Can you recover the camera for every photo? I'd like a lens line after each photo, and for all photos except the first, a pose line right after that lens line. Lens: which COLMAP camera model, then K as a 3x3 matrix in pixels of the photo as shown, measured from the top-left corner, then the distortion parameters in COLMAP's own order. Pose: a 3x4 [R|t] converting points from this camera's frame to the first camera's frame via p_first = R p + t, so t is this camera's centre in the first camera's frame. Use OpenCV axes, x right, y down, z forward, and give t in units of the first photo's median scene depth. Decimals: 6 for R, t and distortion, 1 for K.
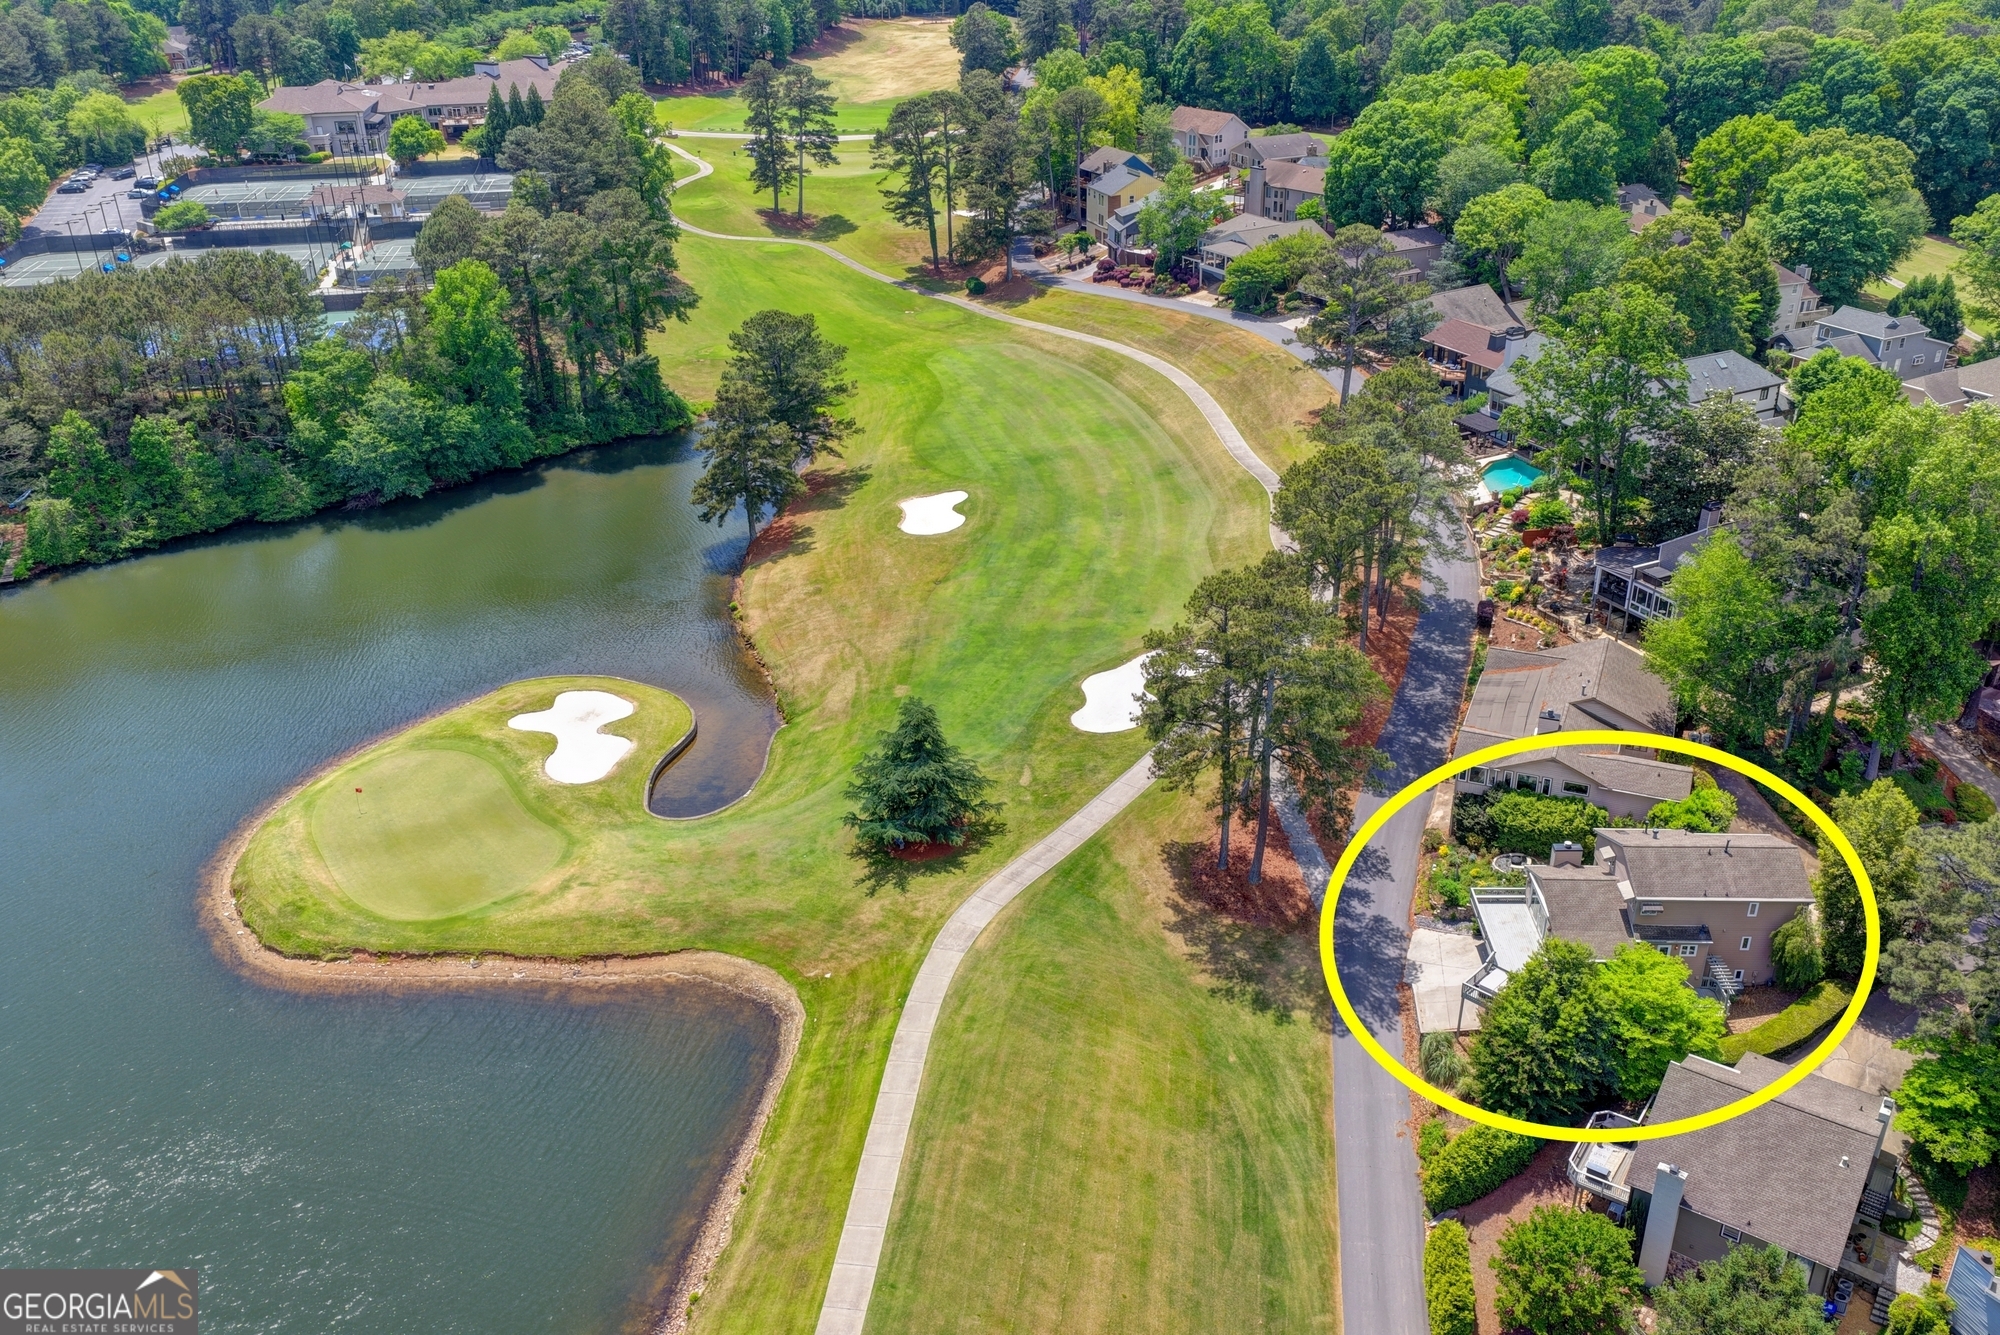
lens RADIAL K [[1663.3, 0, 1005.0], [0, 1663.3, 667.9], [0, 0, 1]] dist [-0.019007, 0.055468]
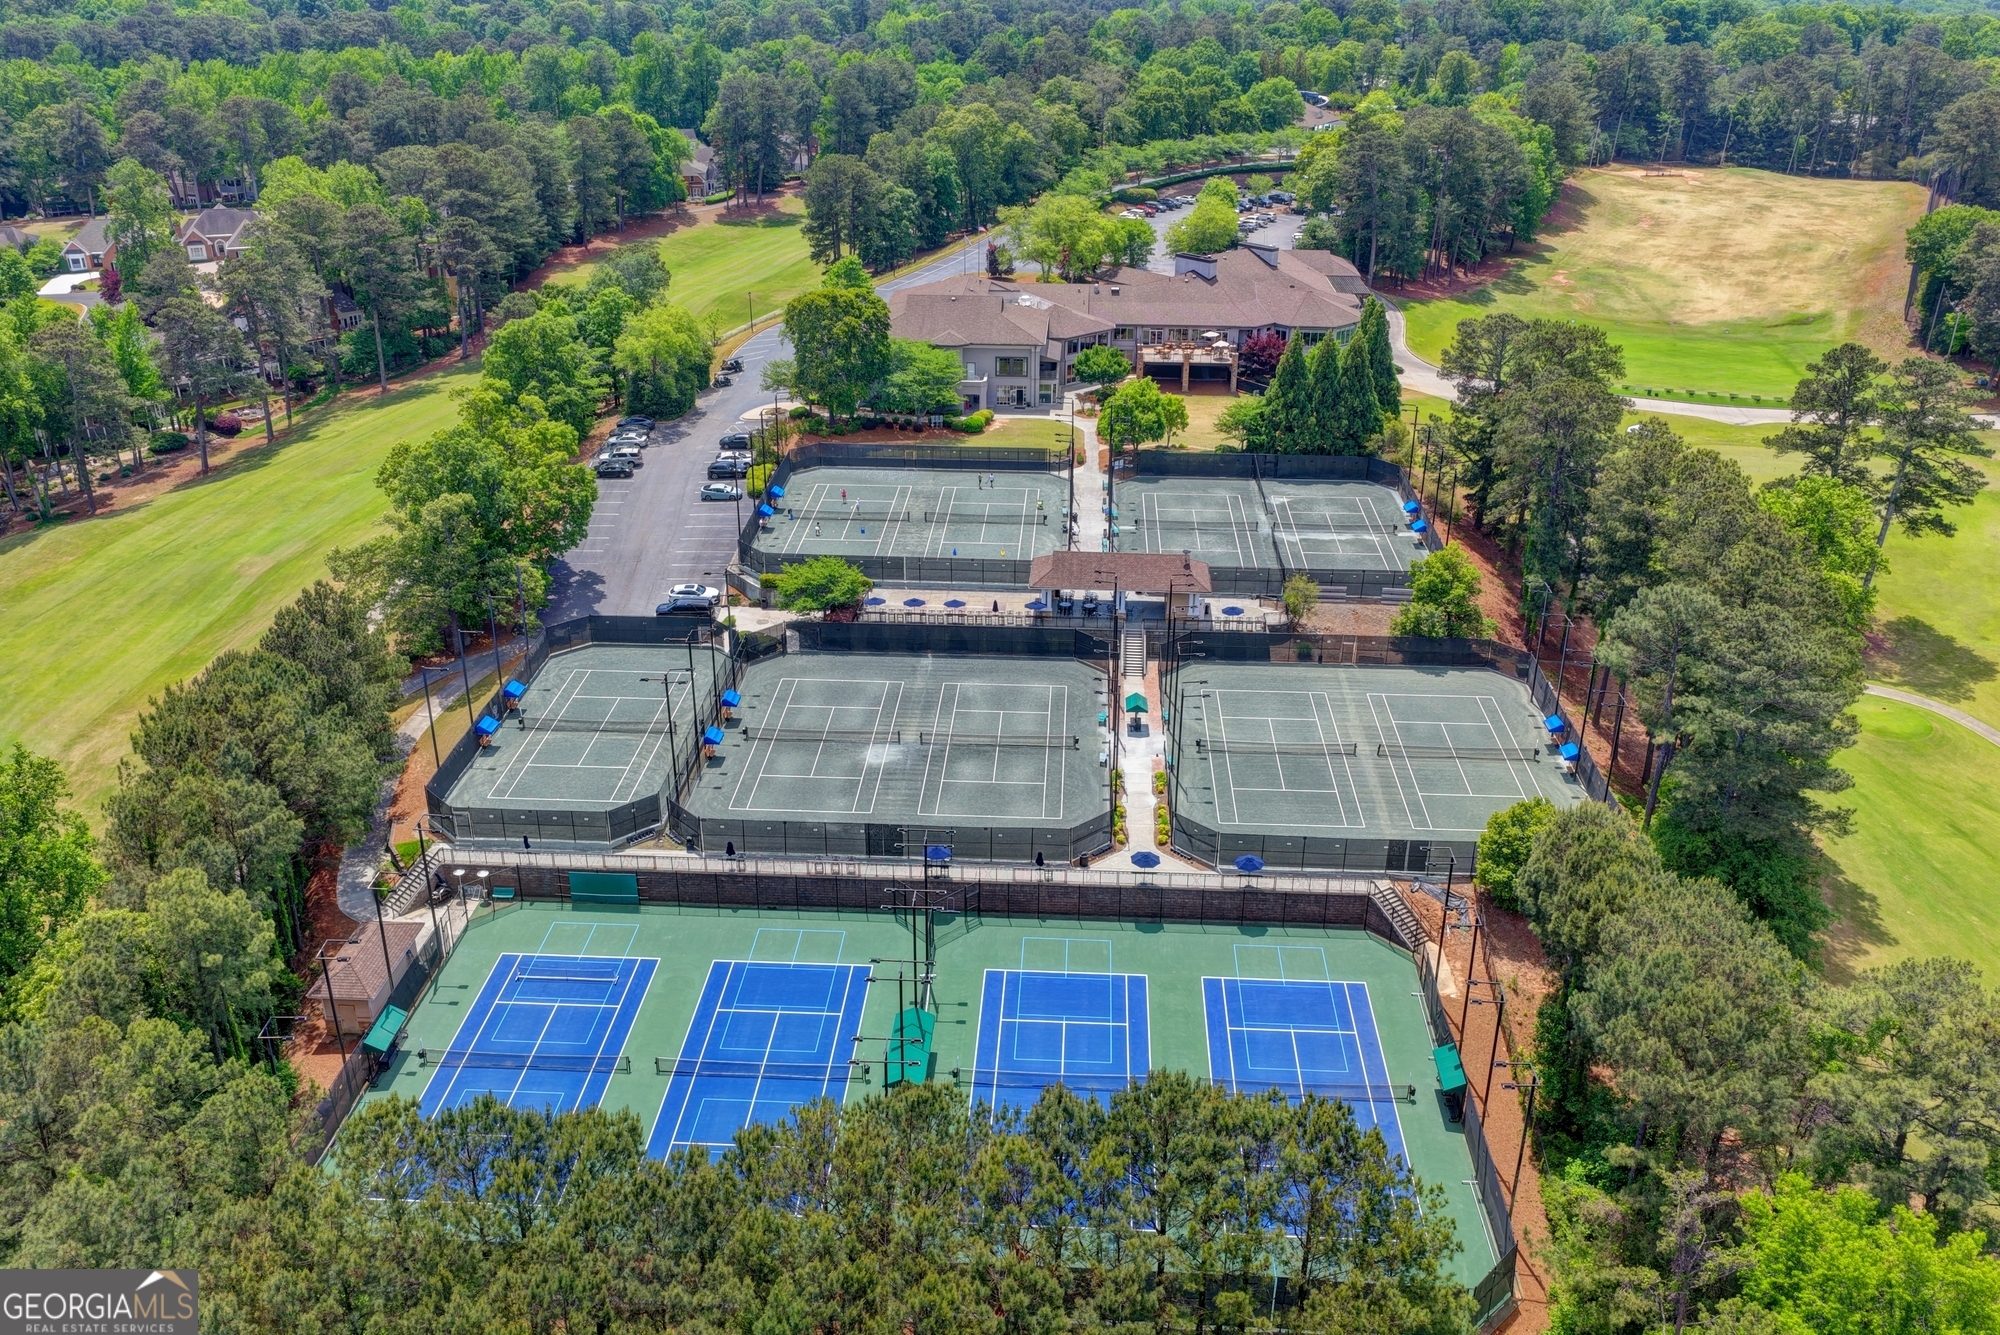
lens RADIAL K [[1663.3, 0, 1005.0], [0, 1663.3, 667.9], [0, 0, 1]] dist [-0.019007, 0.055468]
pose [[0.978106, 0.108325, -0.177694, -0.278230], [-0.114604, 0.993086, -0.025434, -0.198291], [0.173710, 0.045241, 0.983757, 0.393839]]
